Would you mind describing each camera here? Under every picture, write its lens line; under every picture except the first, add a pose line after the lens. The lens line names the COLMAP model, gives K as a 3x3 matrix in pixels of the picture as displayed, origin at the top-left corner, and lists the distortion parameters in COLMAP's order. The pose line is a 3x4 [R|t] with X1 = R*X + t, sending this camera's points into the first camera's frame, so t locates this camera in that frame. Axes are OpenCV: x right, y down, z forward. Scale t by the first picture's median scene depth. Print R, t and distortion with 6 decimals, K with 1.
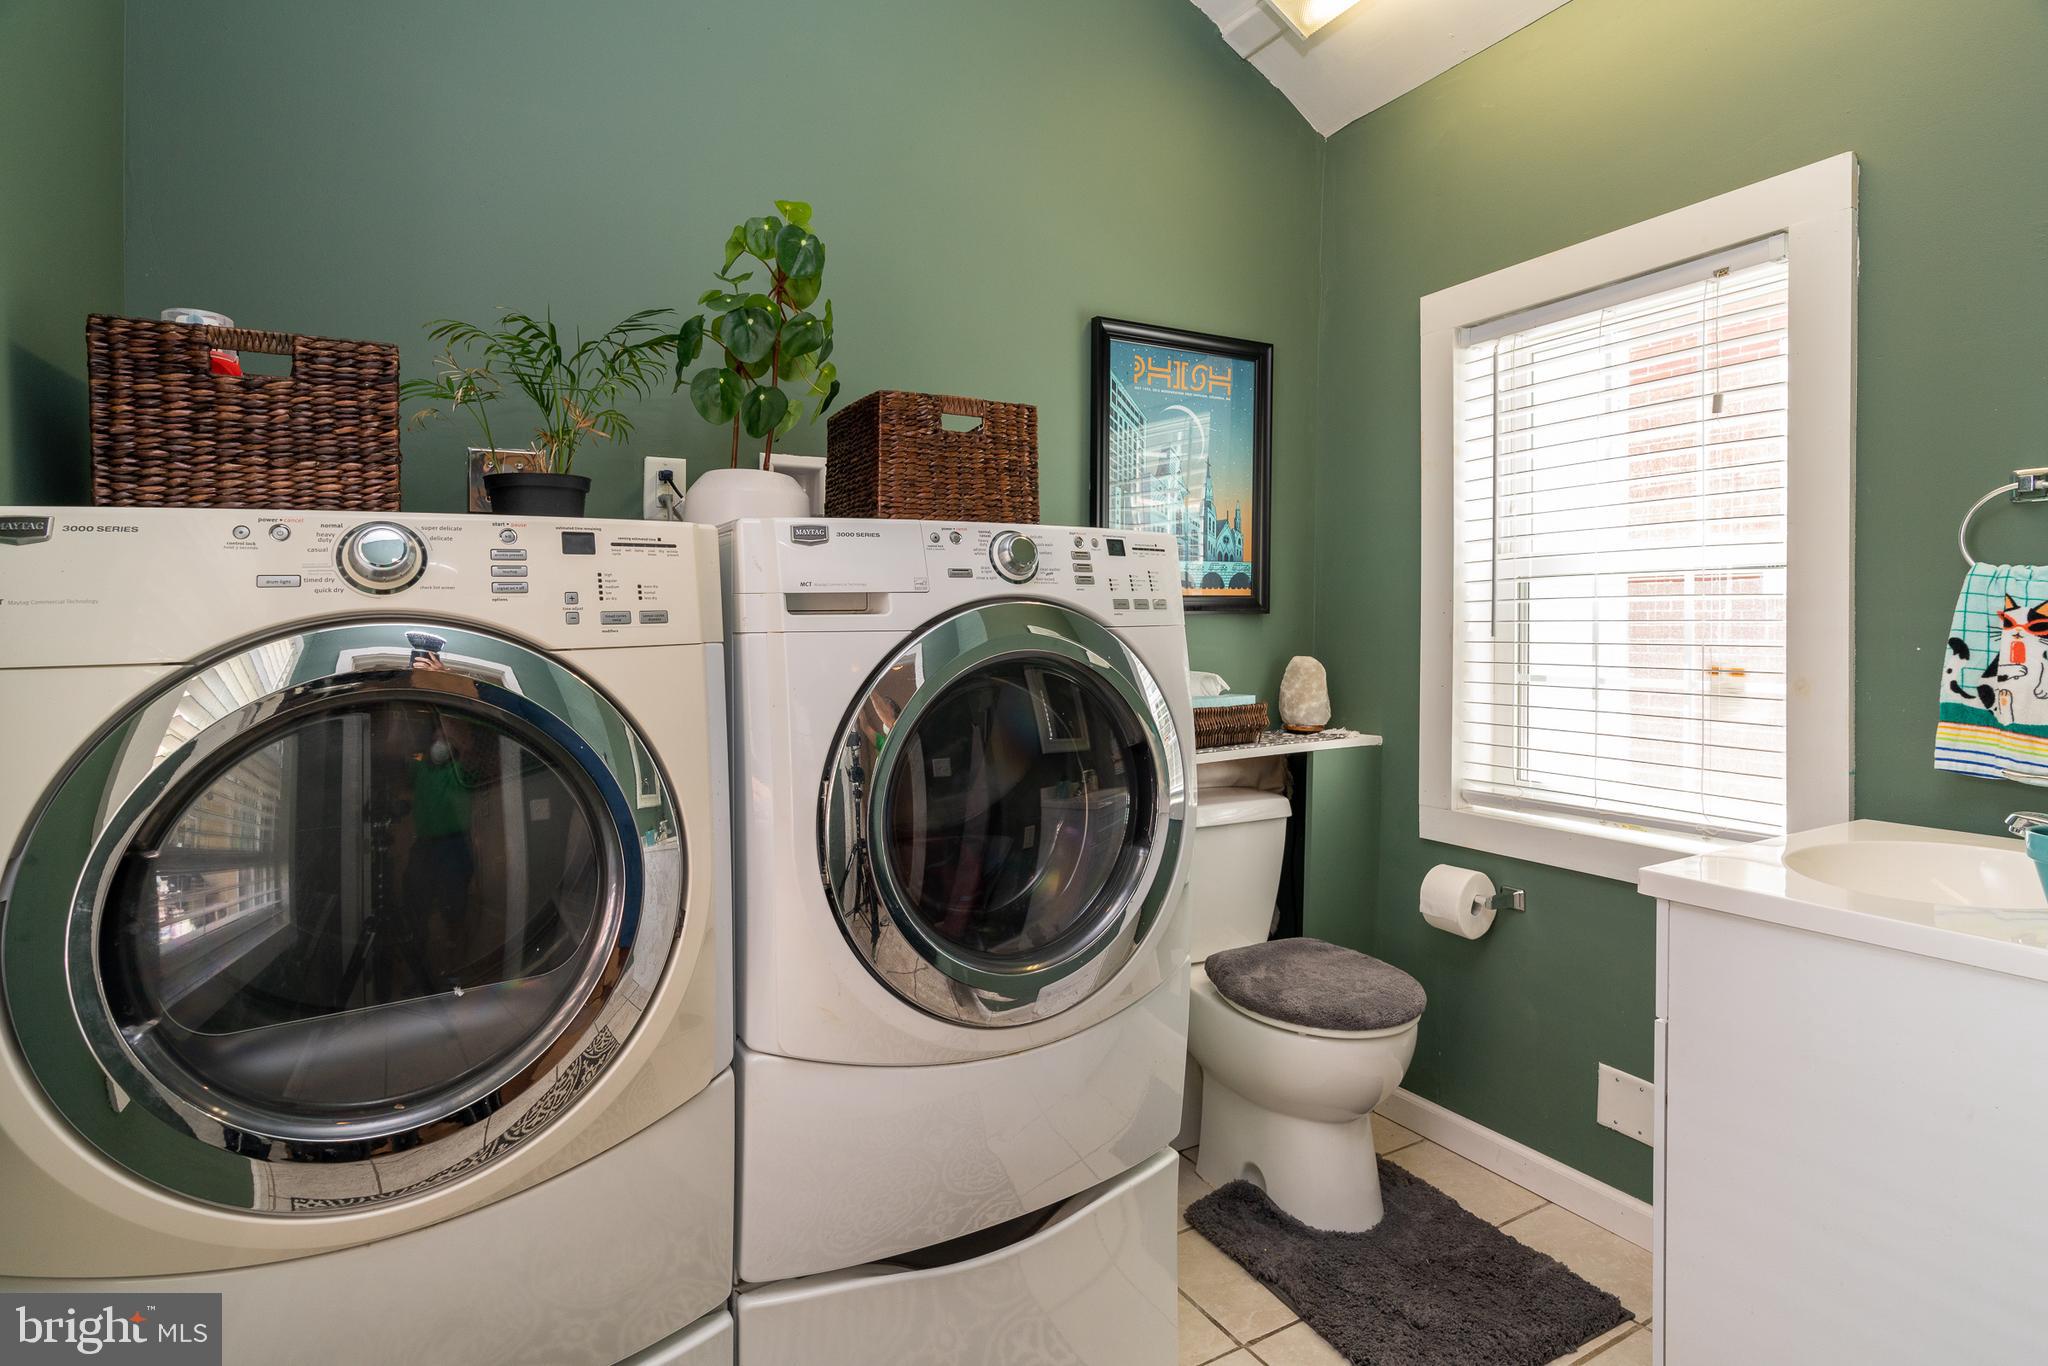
lens RADIAL K [[1046.5, 0, 1016.4], [0, 1046.5, 632.8], [0, 0, 1]] dist [-0.002730, -0.000212]
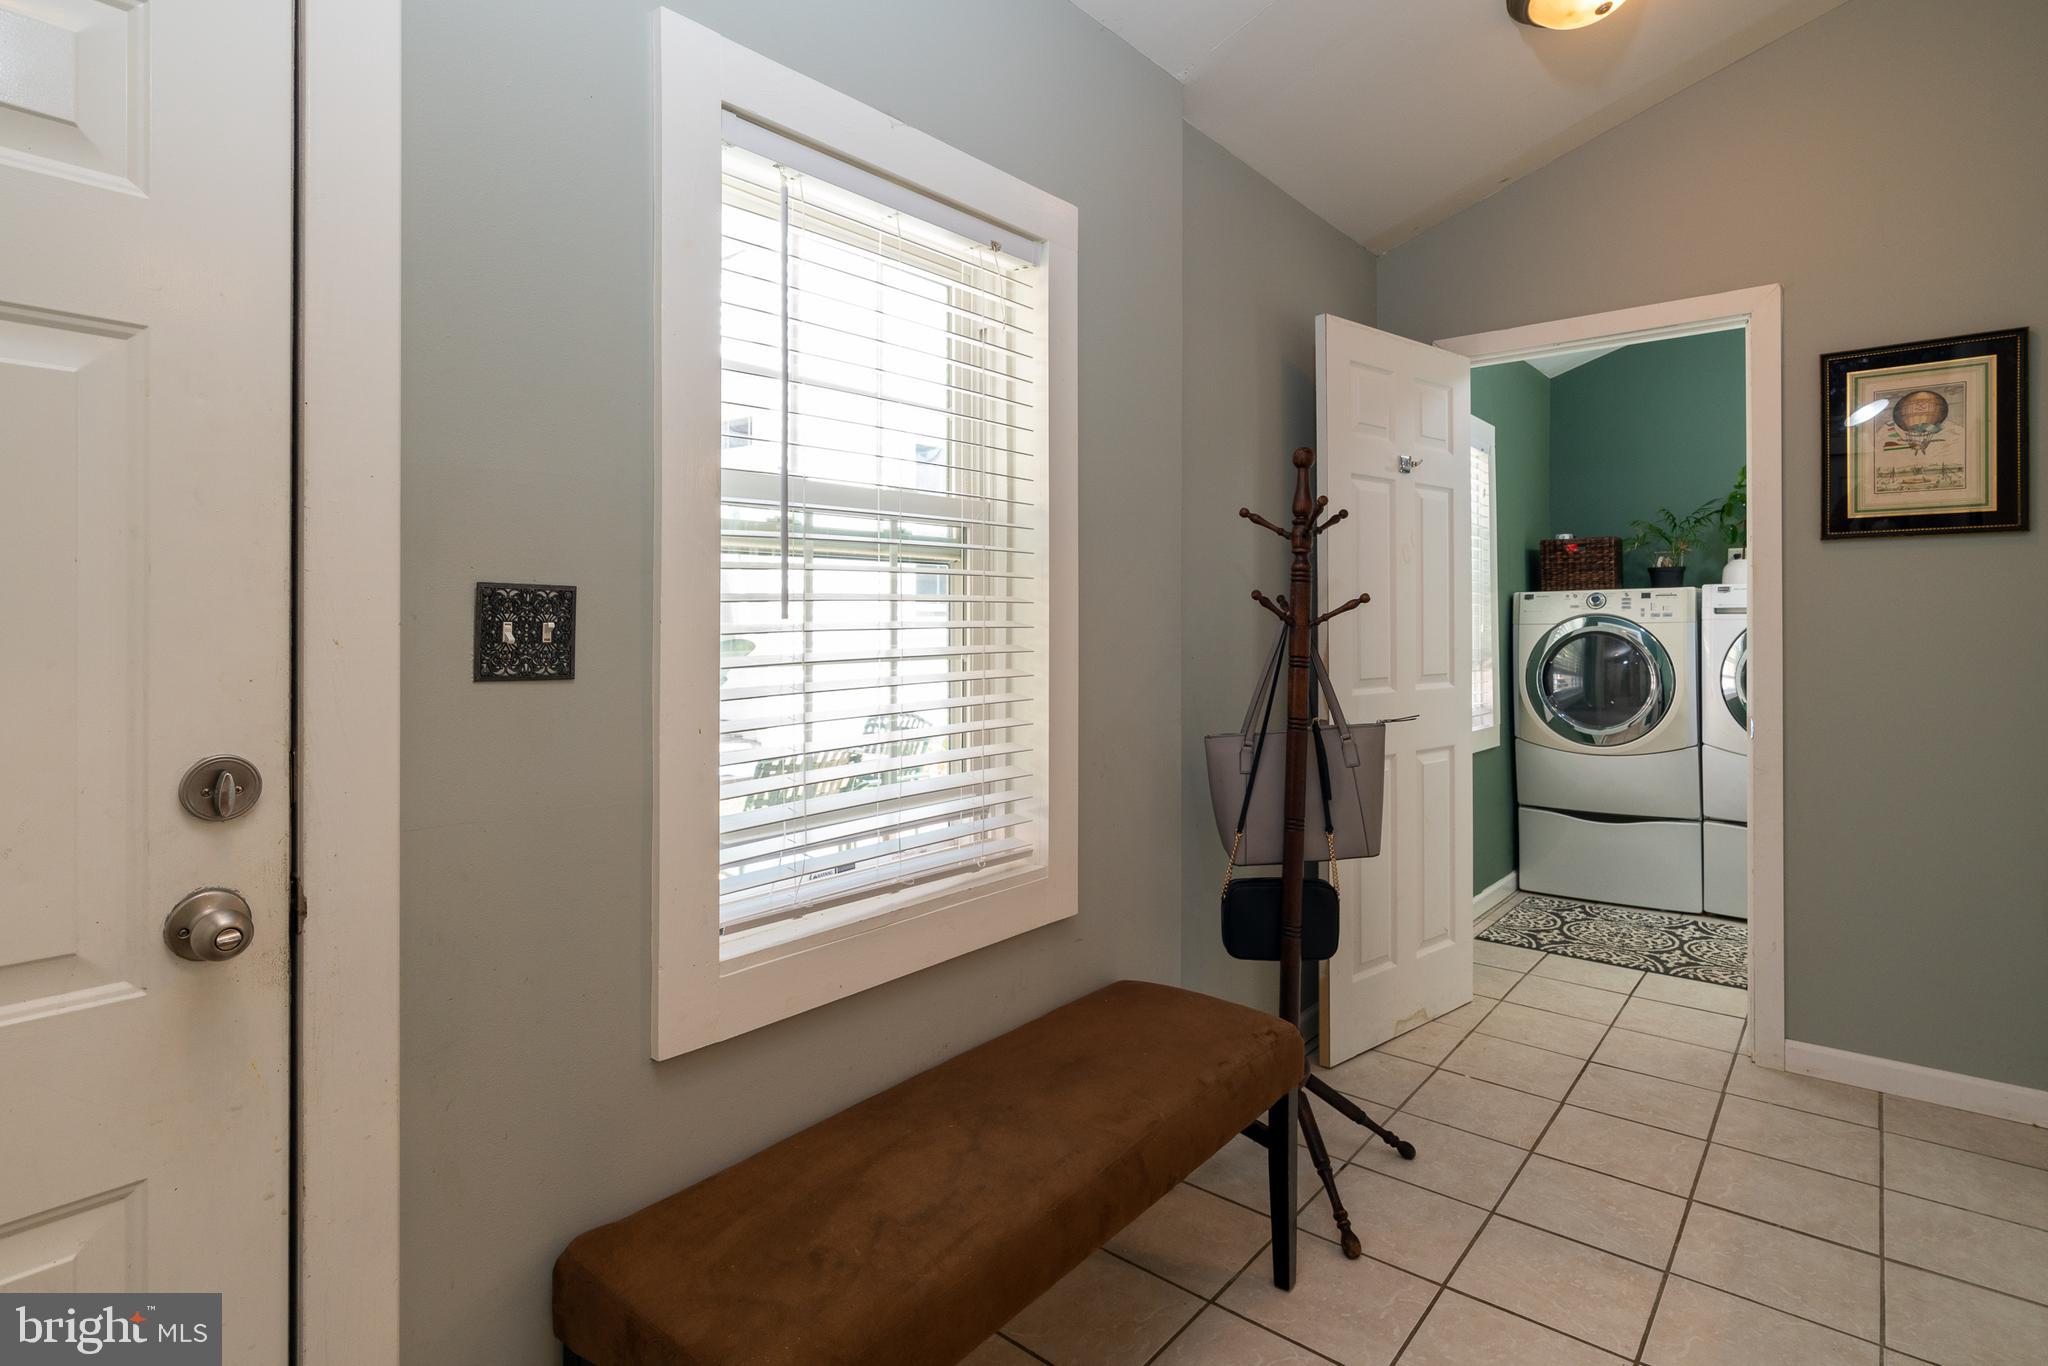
lens RADIAL K [[1030.5, 0, 1022.8], [0, 1030.5, 589.9], [0, 0, 1]] dist [-0.003694, 0.001271]
pose [[0.366260, -0.006016, -0.930493, 2.290587], [-0.008537, 0.999915, -0.009825, -0.049093], [0.930473, 0.011542, 0.366177, -2.554108]]
